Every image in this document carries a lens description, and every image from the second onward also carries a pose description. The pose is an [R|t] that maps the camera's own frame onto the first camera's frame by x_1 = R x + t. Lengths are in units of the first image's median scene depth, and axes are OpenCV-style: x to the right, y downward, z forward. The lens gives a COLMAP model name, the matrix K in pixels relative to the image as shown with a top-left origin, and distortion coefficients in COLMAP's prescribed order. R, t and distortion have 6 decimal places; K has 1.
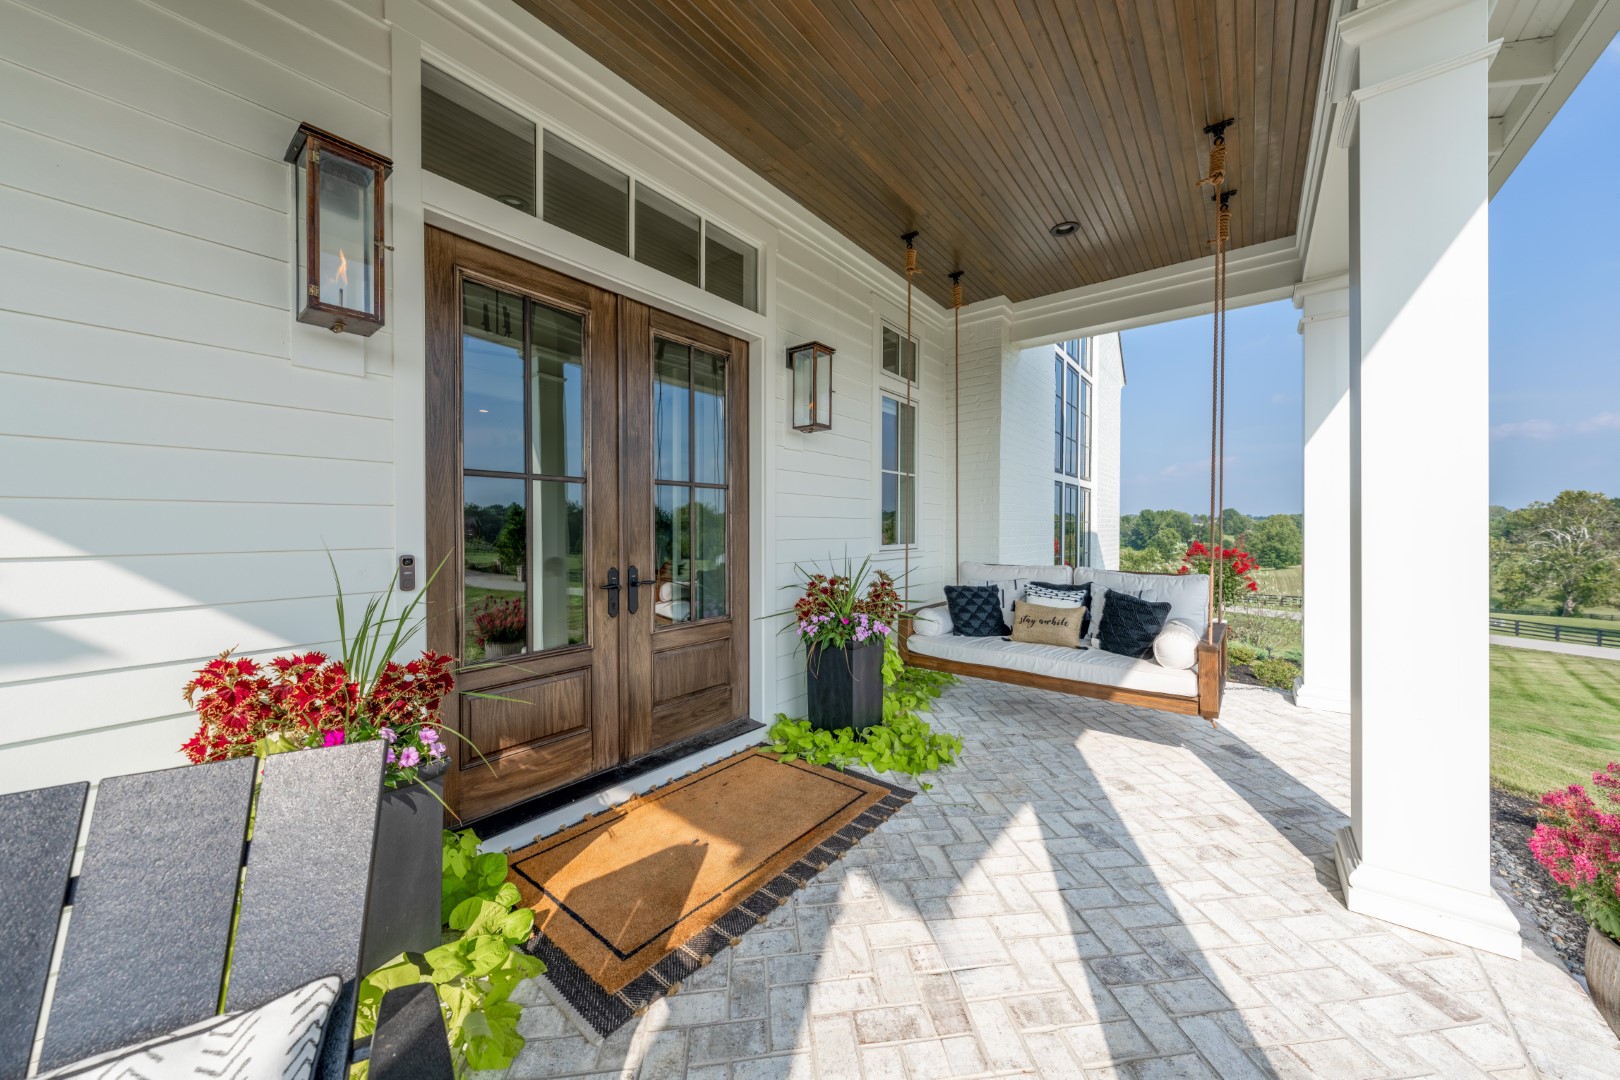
lens RADIAL K [[559.9, 0, 802.5], [0, 559.9, 529.0], [0, 0, 1]] dist [0.001334, -0.000099]
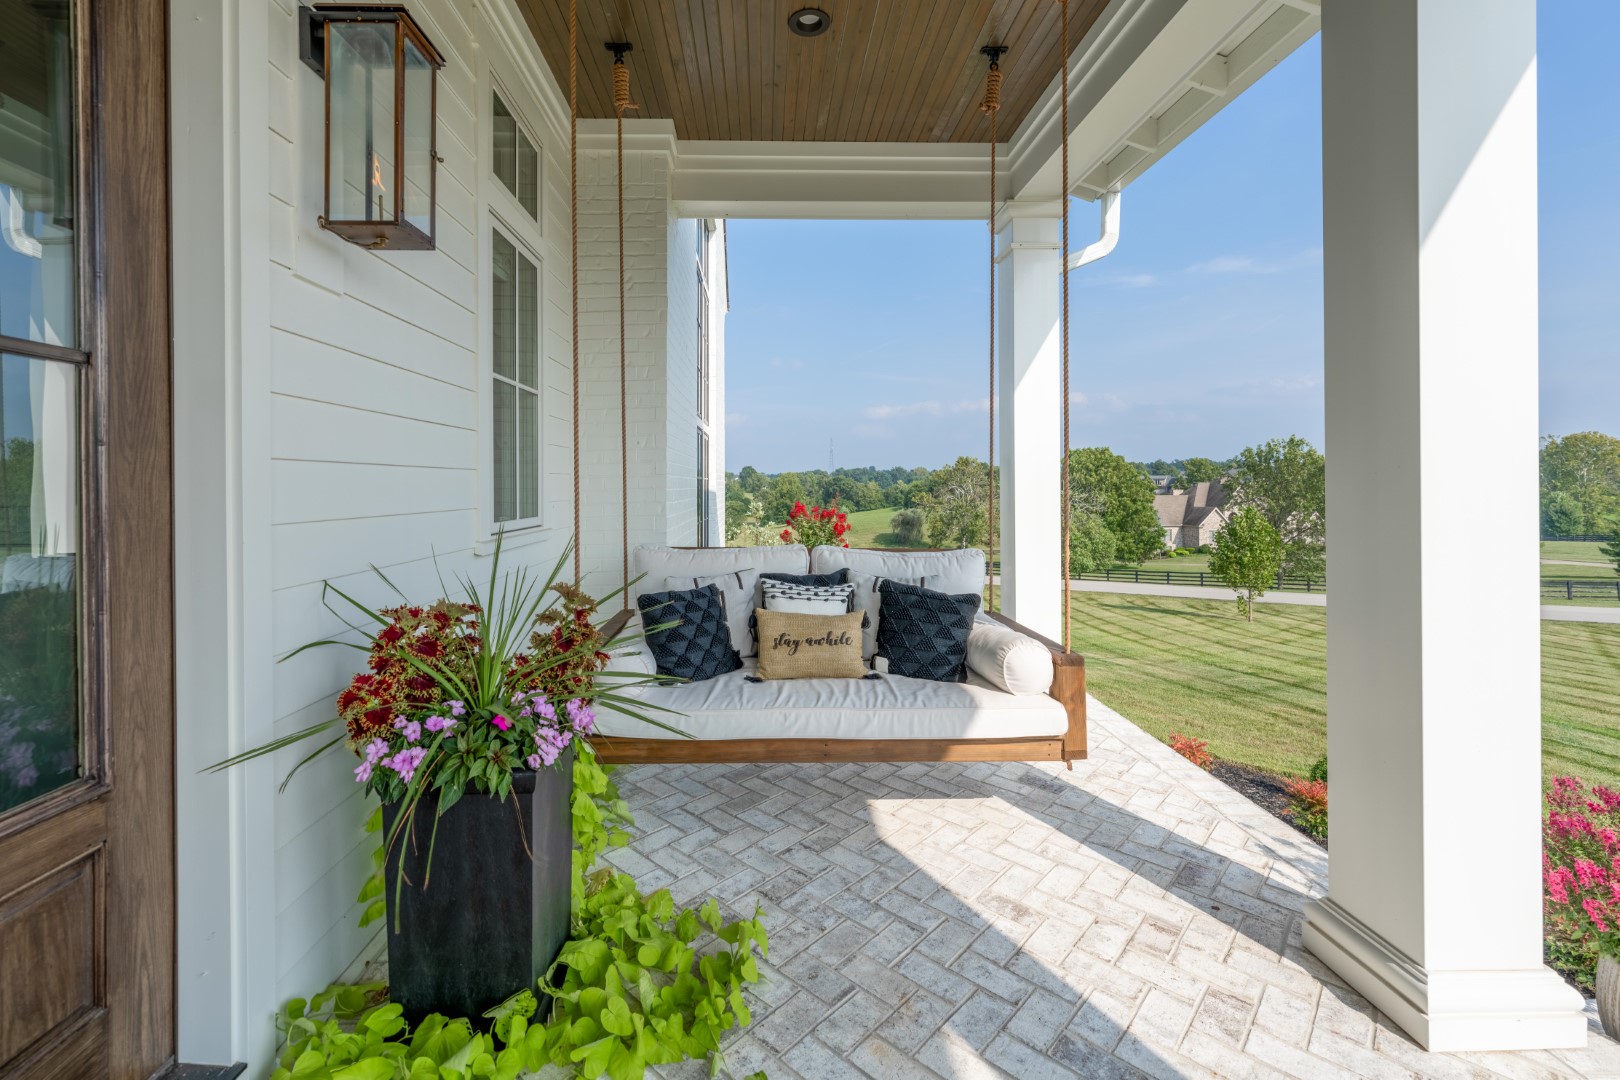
lens RADIAL K [[698.1, 0, 770.1], [0, 698.1, 484.8], [0, 0, 1]] dist [0.004420, -0.001534]
pose [[0.764506, -0.002232, 0.644613, -0.099274], [0.004875, 0.999985, -0.002318, -0.003004], [-0.644598, 0.004914, 0.764506, 0.487437]]
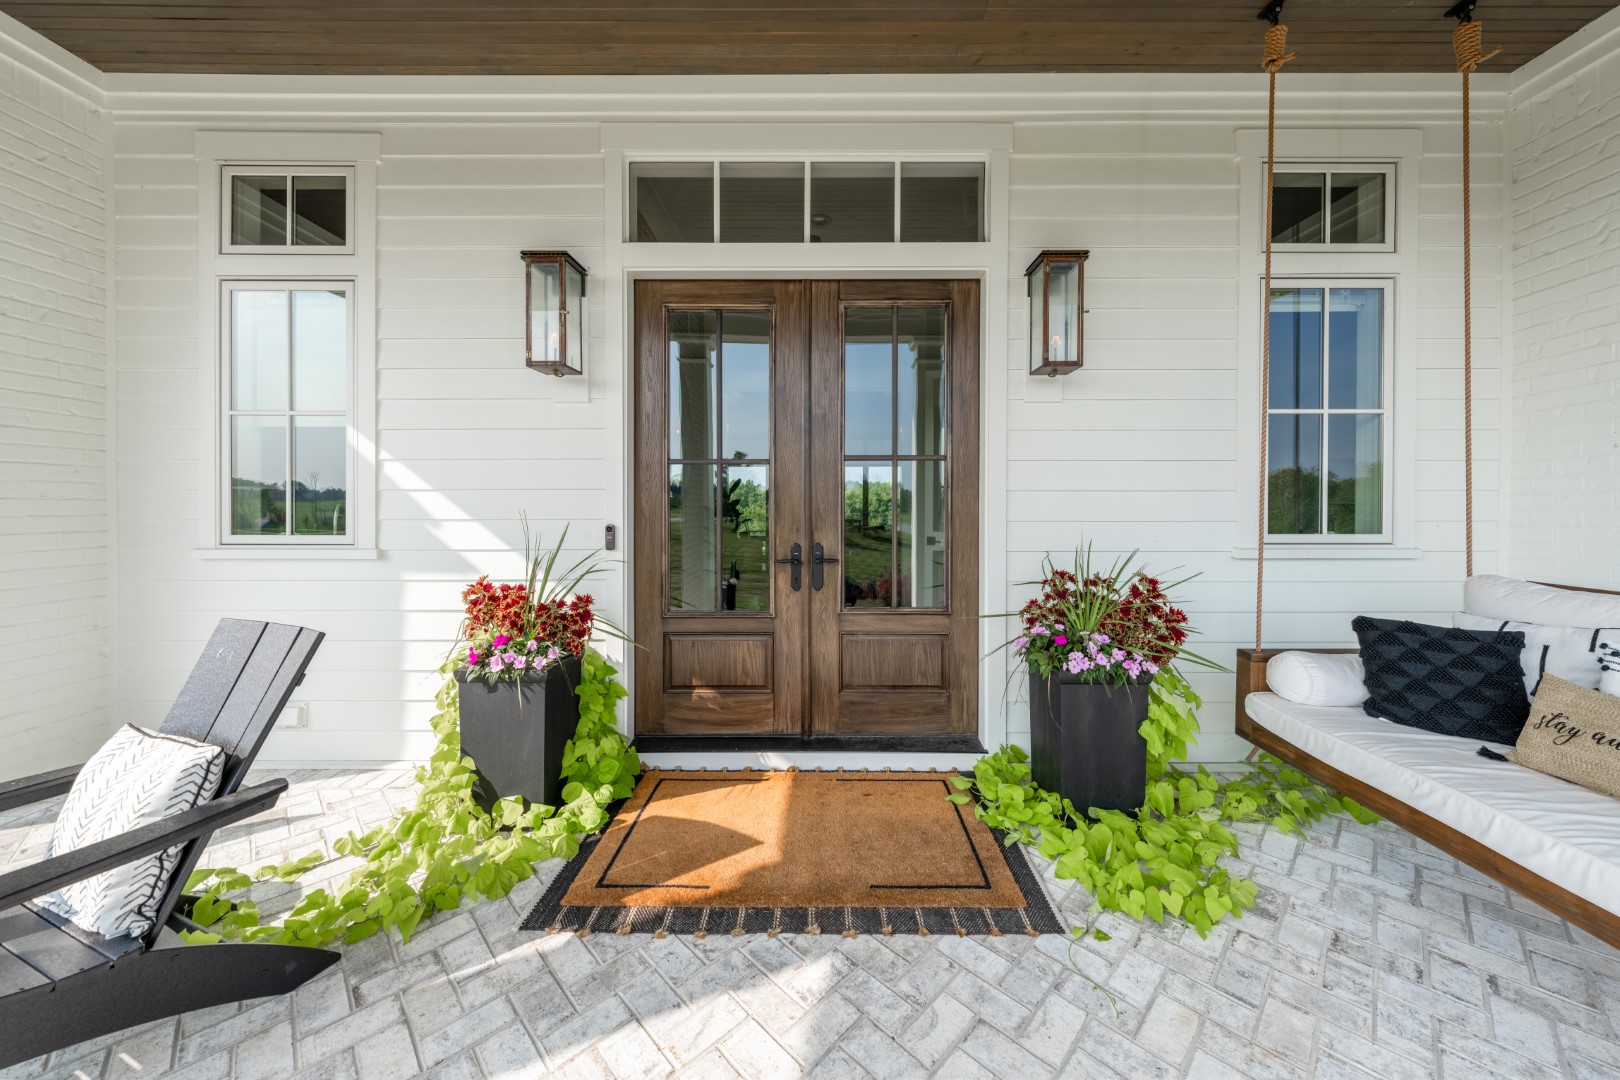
lens RADIAL K [[559.9, 0, 807.6], [0, 559.9, 503.0], [0, 0, 1]] dist [0.001334, -0.000099]
pose [[0.619925, 0.000171, -0.784661, 0.423010], [-0.003032, 0.999993, -0.002178, -0.003413], [0.784655, 0.003729, 0.619921, 0.317663]]
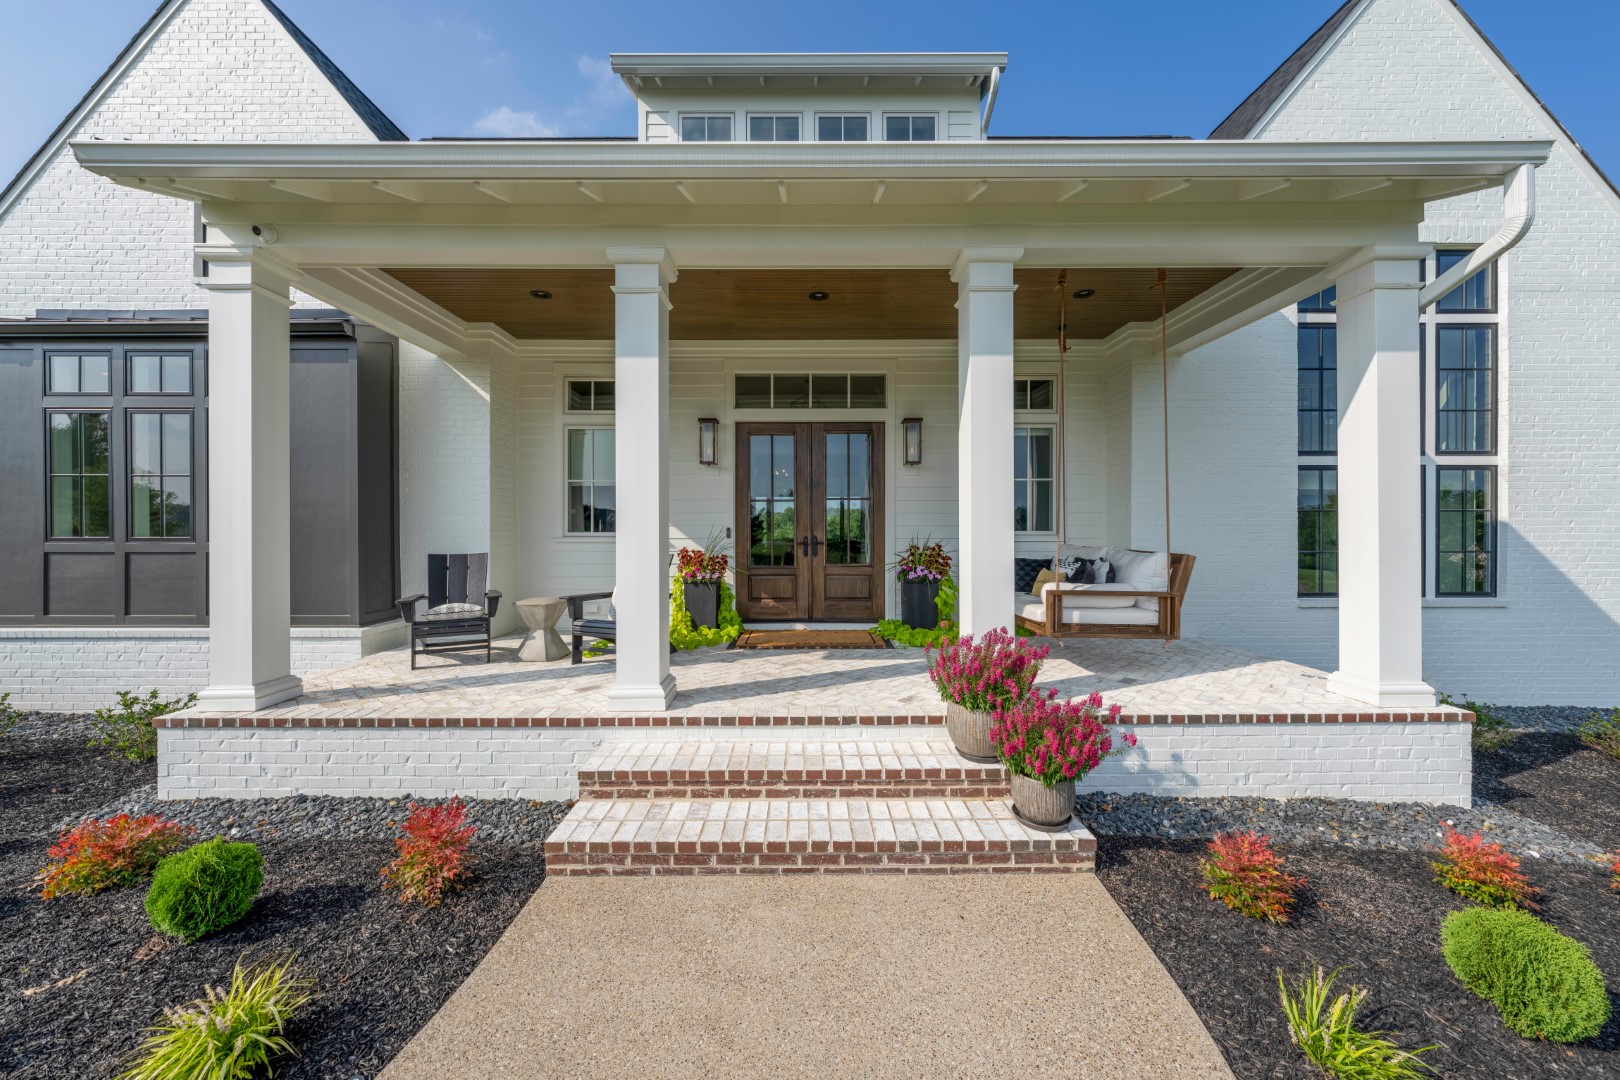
lens RADIAL K [[559.9, 0, 798.8], [0, 559.9, 538.0], [0, 0, 1]] dist [0.001334, -0.000099]
pose [[0.633184, 0.006155, -0.773977, 1.294795], [-0.000462, 0.999971, 0.007574, 0.050343], [0.774001, -0.004438, 0.633169, -0.472440]]
